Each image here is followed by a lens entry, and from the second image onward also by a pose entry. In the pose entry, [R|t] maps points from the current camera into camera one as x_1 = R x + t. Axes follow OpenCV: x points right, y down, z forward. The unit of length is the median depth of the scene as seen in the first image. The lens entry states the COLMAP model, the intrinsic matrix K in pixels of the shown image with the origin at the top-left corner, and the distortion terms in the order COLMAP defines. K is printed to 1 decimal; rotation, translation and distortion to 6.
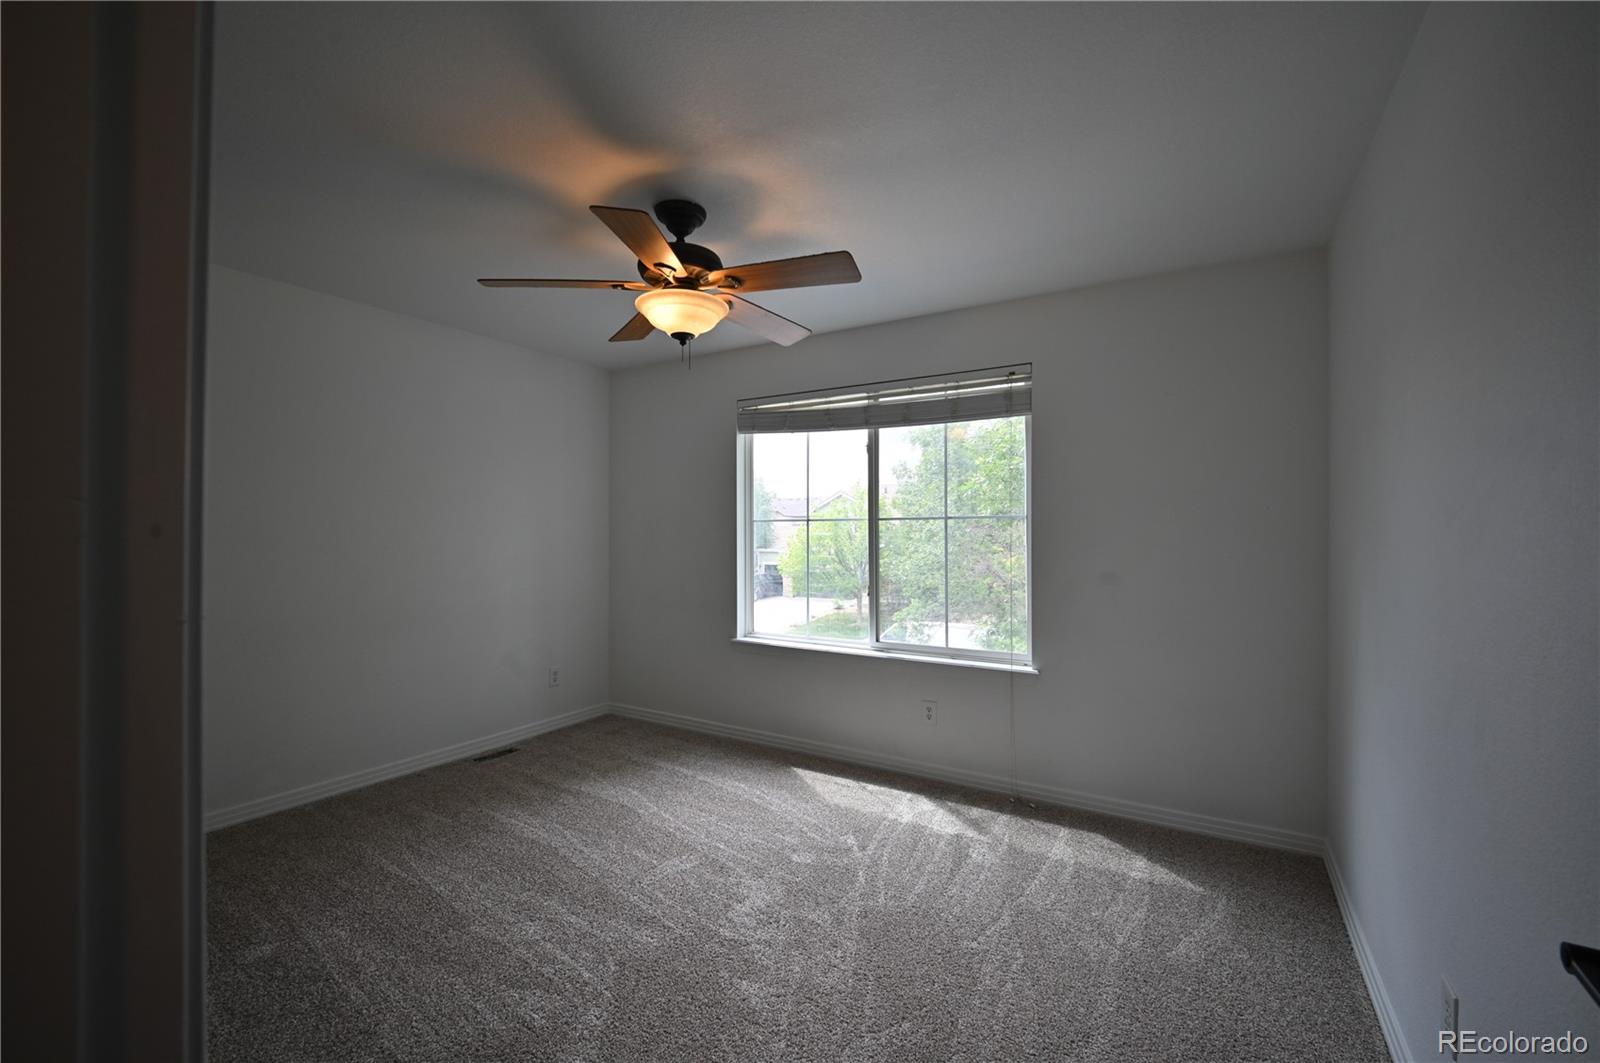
lens RADIAL K [[659.6, 0, 808.8], [0, 659.6, 530.5], [0, 0, 1]] dist [0.000637, -0.010564]
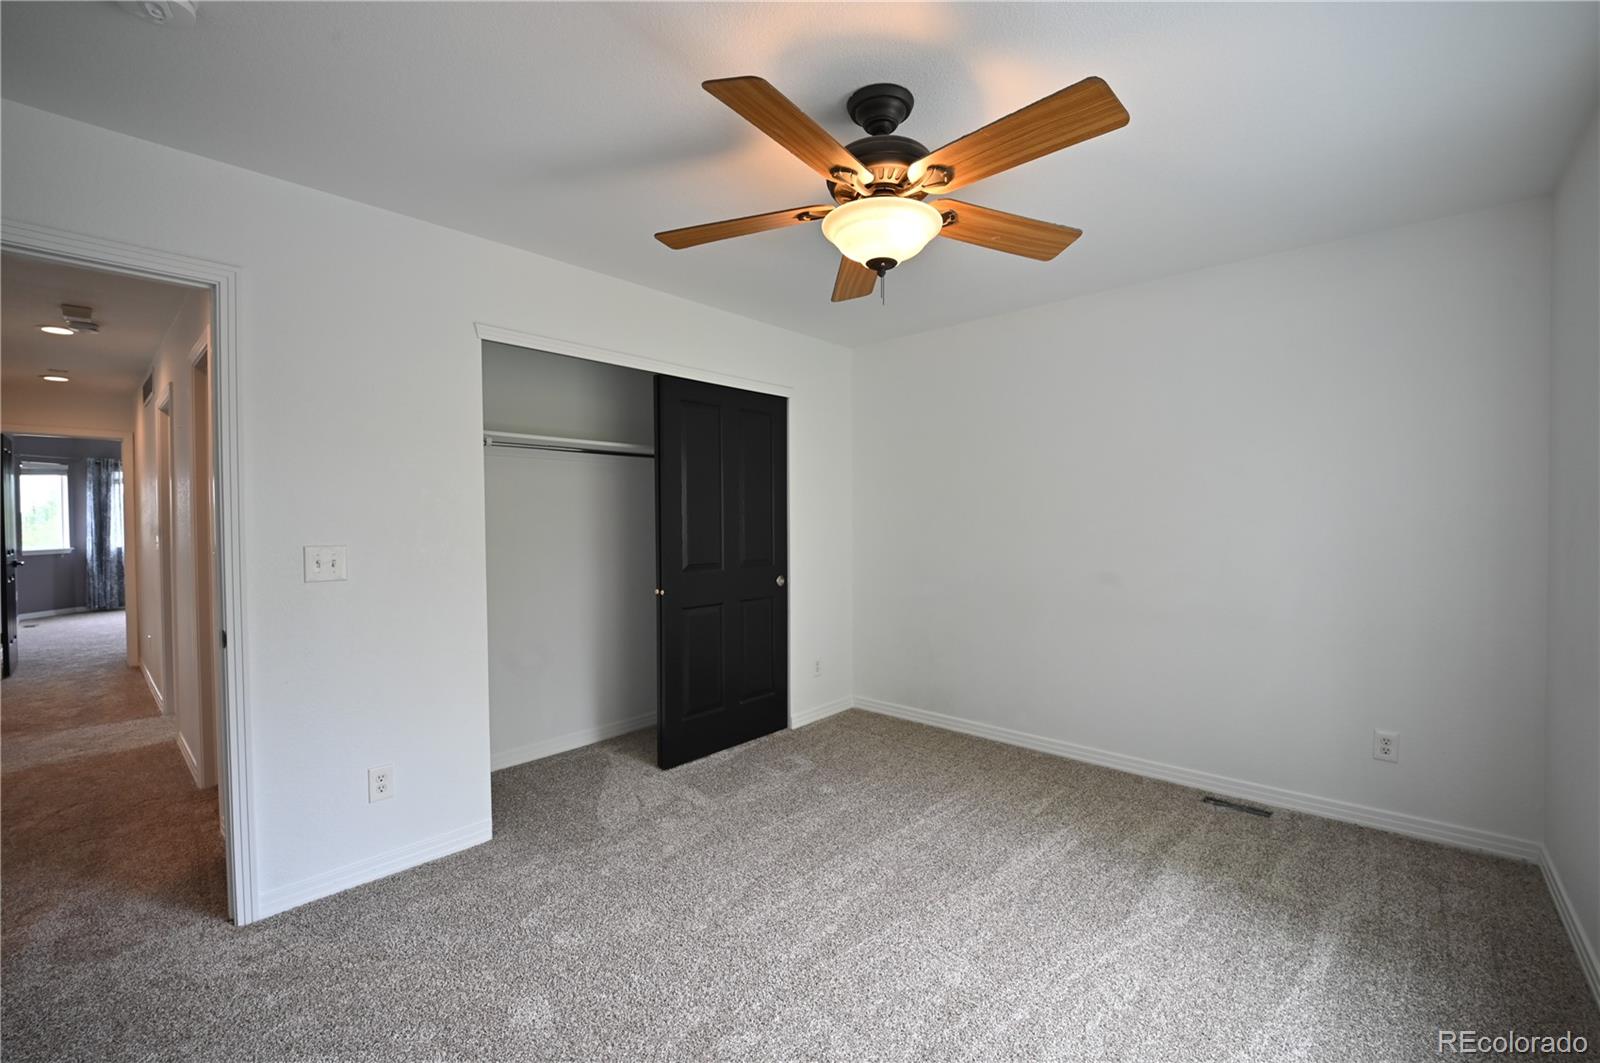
lens RADIAL K [[659.6, 0, 808.8], [0, 659.6, 530.5], [0, 0, 1]] dist [0.000637, -0.010564]
pose [[-0.179395, 0.010546, -0.983721, 0.382499], [0.003039, 0.999944, 0.010166, 0.014568], [0.983772, -0.001165, -0.179417, 0.703940]]
